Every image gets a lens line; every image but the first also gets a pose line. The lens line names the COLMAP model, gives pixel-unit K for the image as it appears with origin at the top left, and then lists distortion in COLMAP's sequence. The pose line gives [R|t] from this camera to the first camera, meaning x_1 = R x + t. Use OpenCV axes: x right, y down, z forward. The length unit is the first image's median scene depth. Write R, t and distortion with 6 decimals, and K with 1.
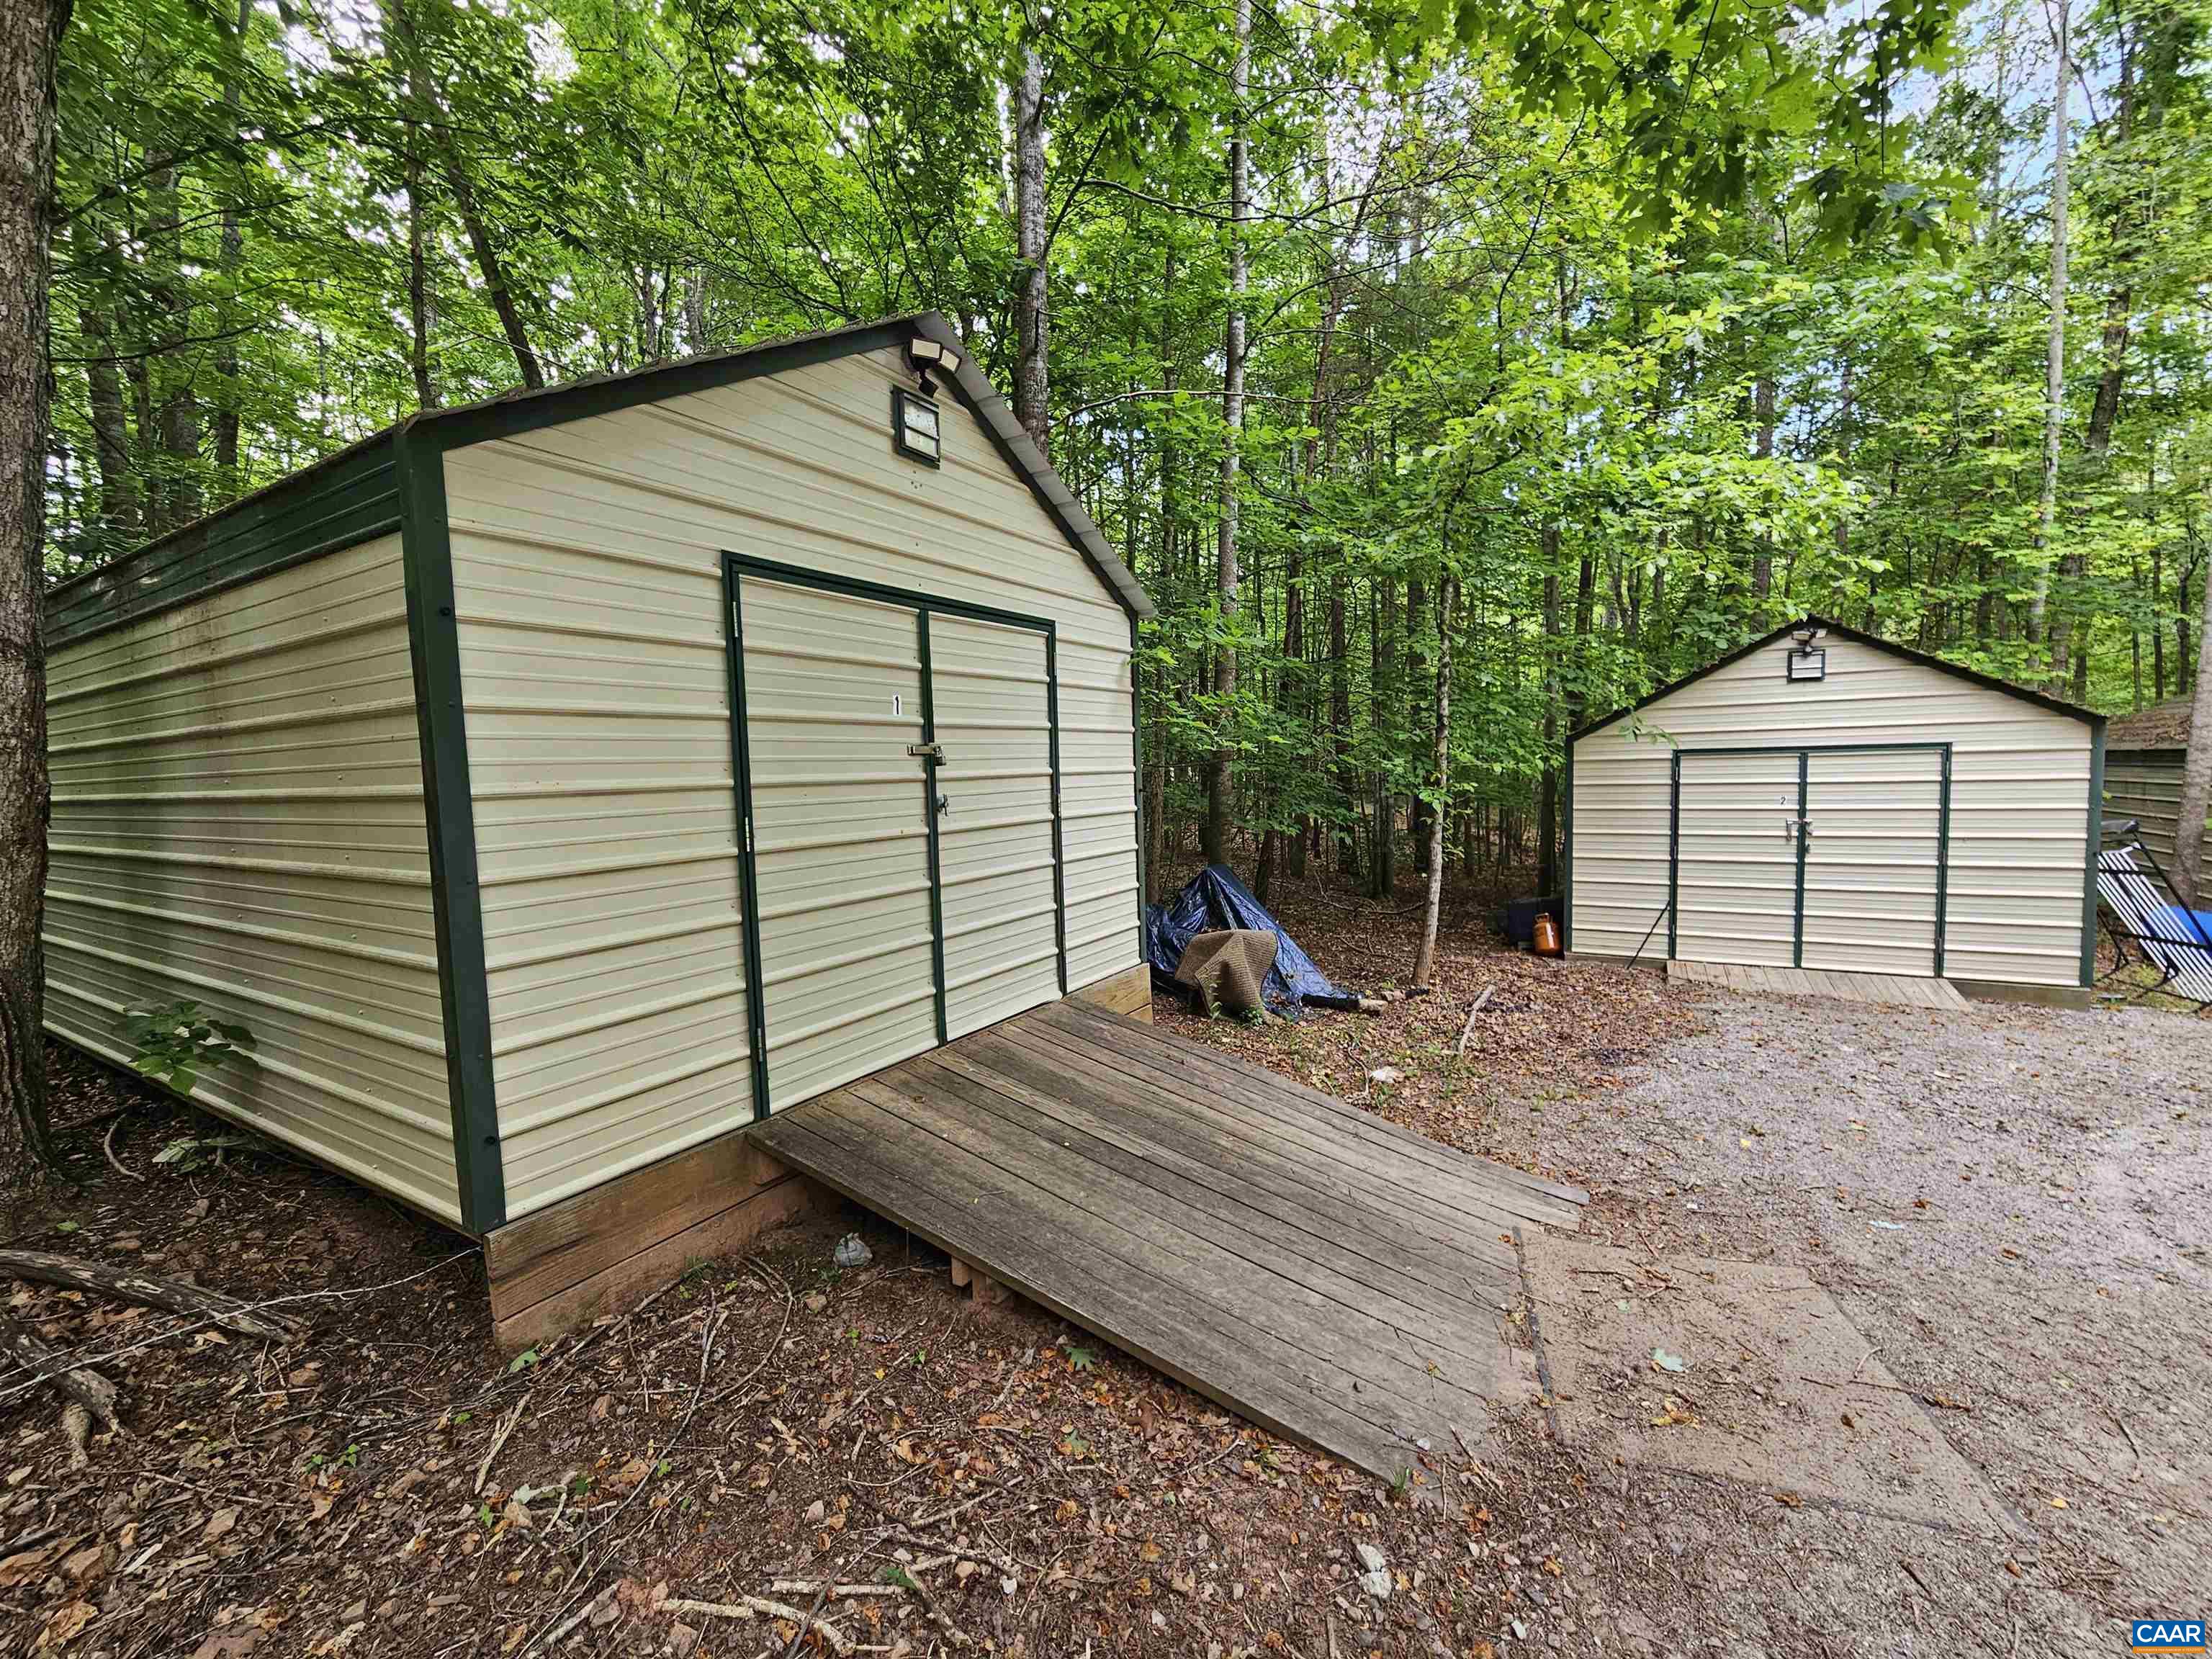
lens RADIAL K [[917.3, 0, 1109.8], [0, 917.3, 836.1], [0, 0, 1]] dist [-0.002154, 0.000257]
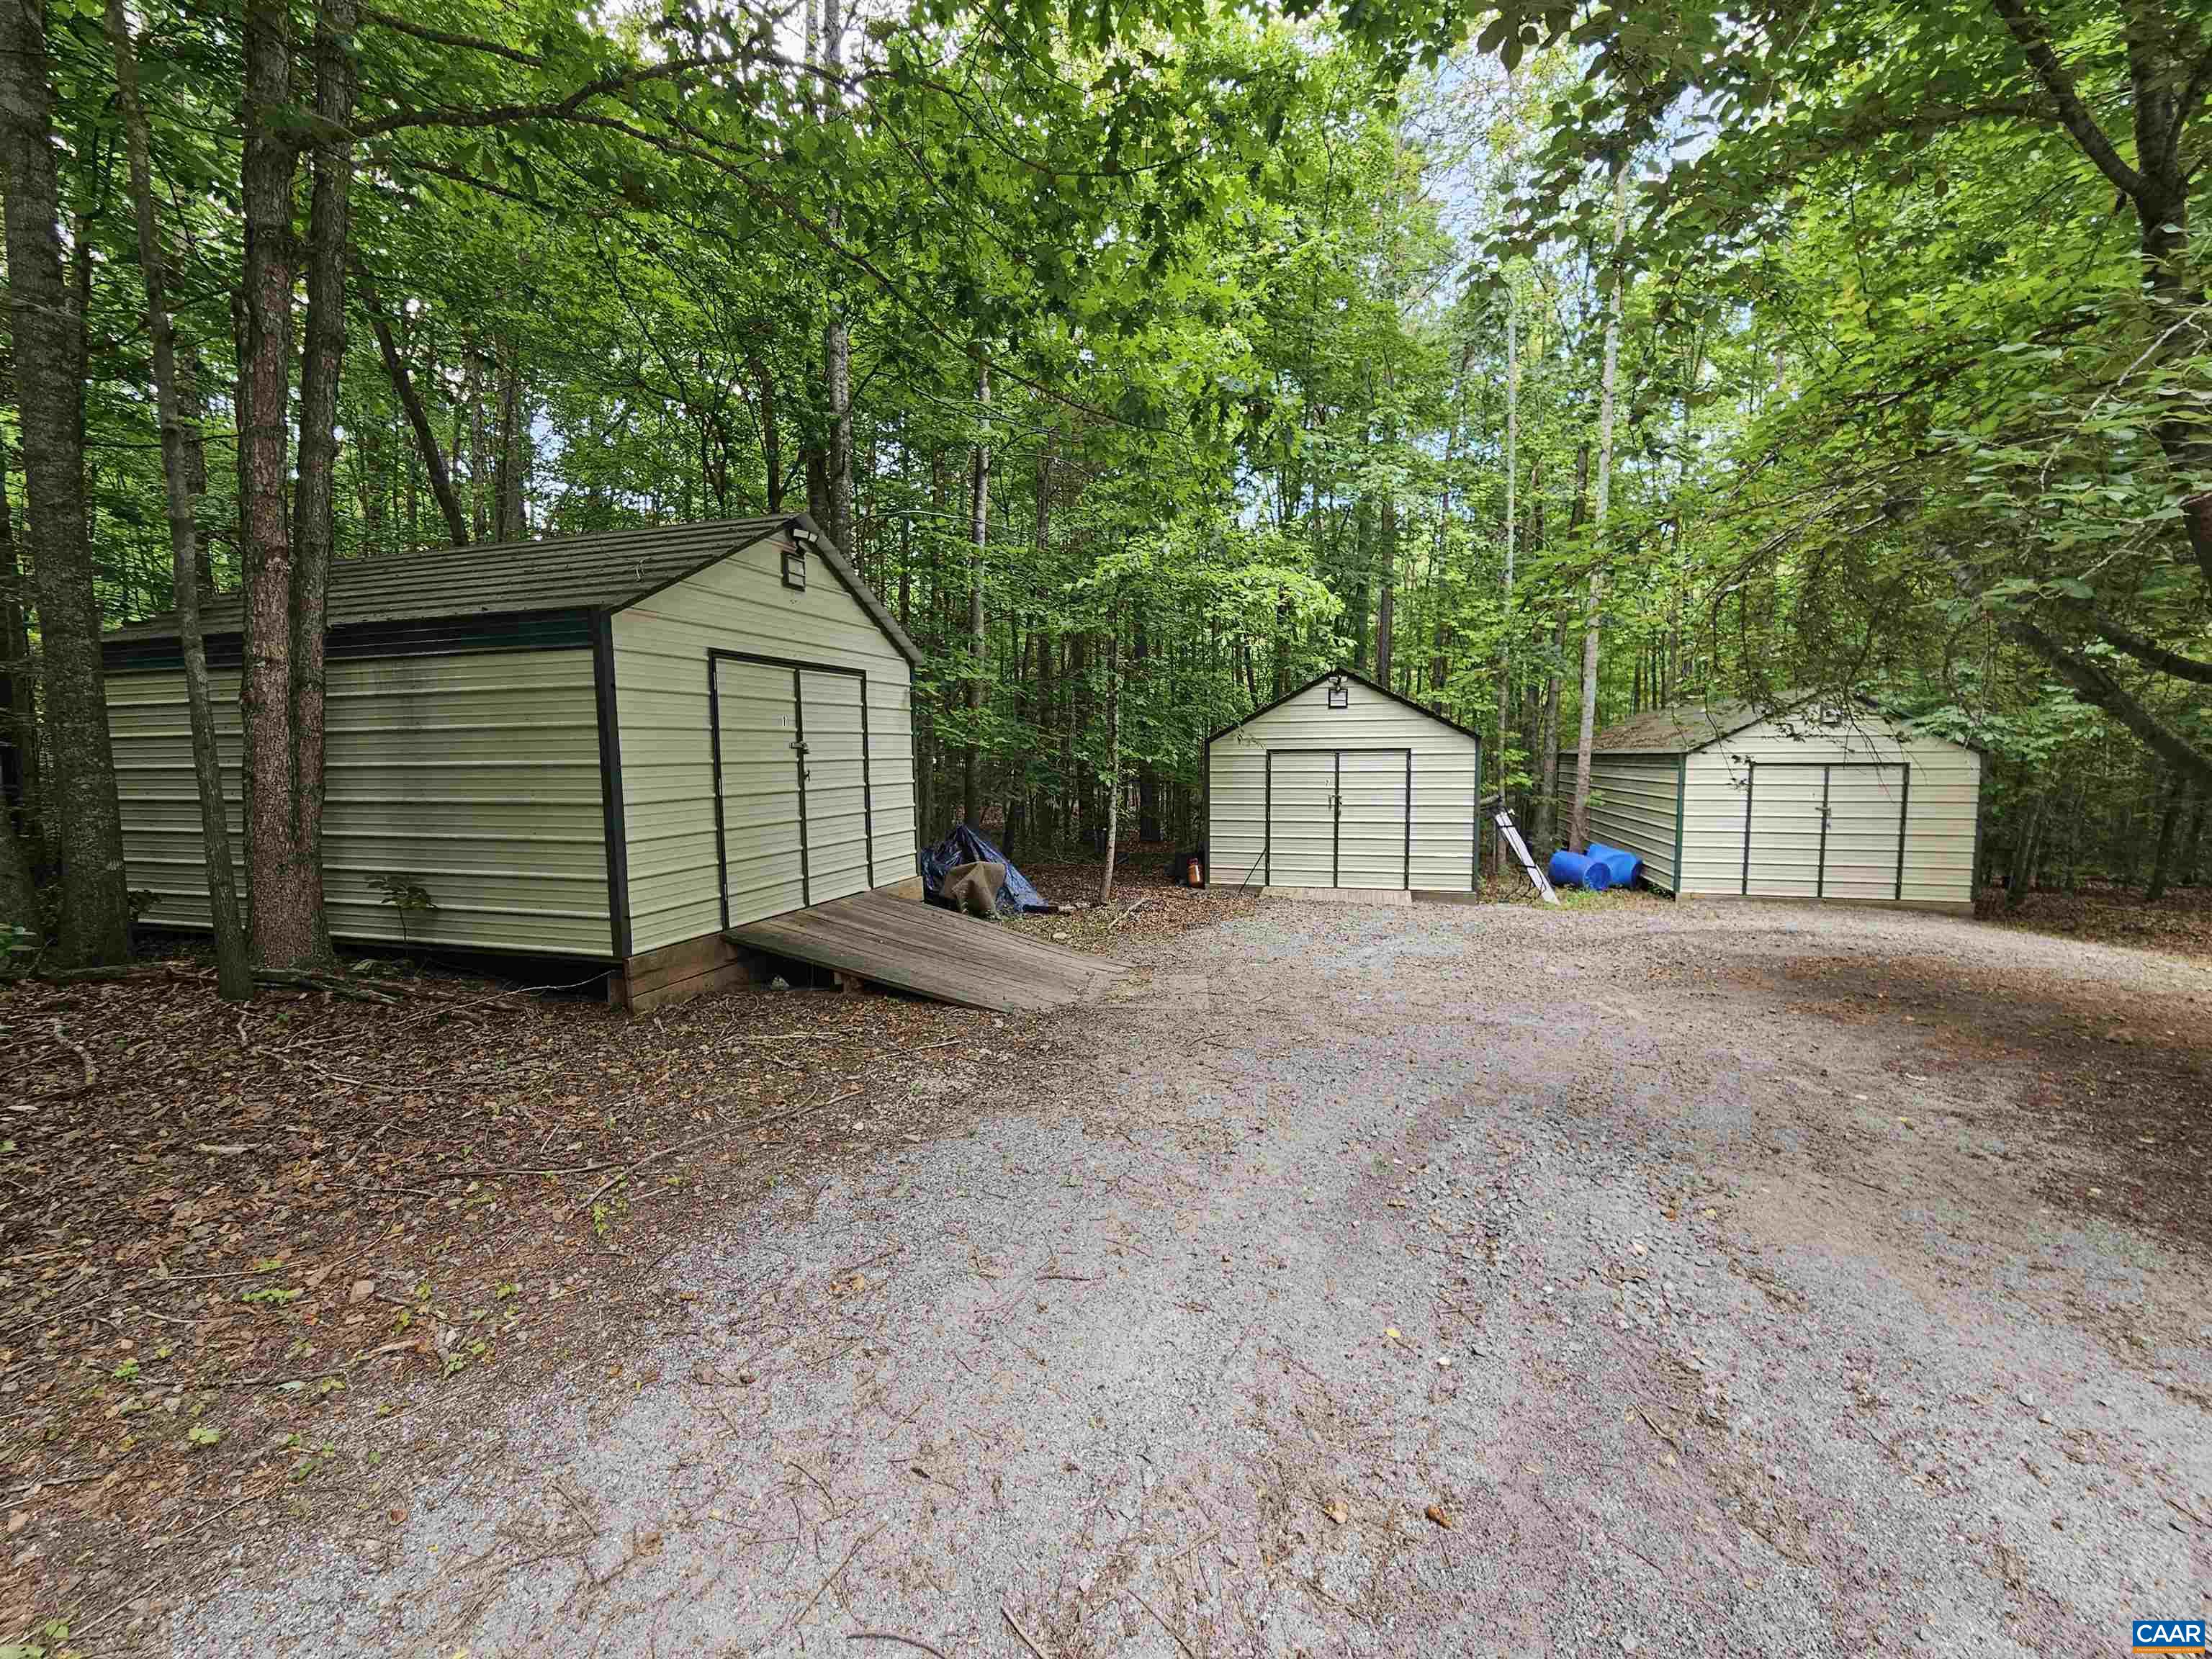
lens RADIAL K [[894.0, 0, 1085.9], [0, 894.0, 833.3], [0, 0, 1]] dist [0.000120, 0.000038]
pose [[0.974915, -0.004241, 0.222536, -0.032304], [0.001482, 0.999920, 0.012565, 0.051141], [-0.222572, -0.011920, 0.974843, -0.738207]]
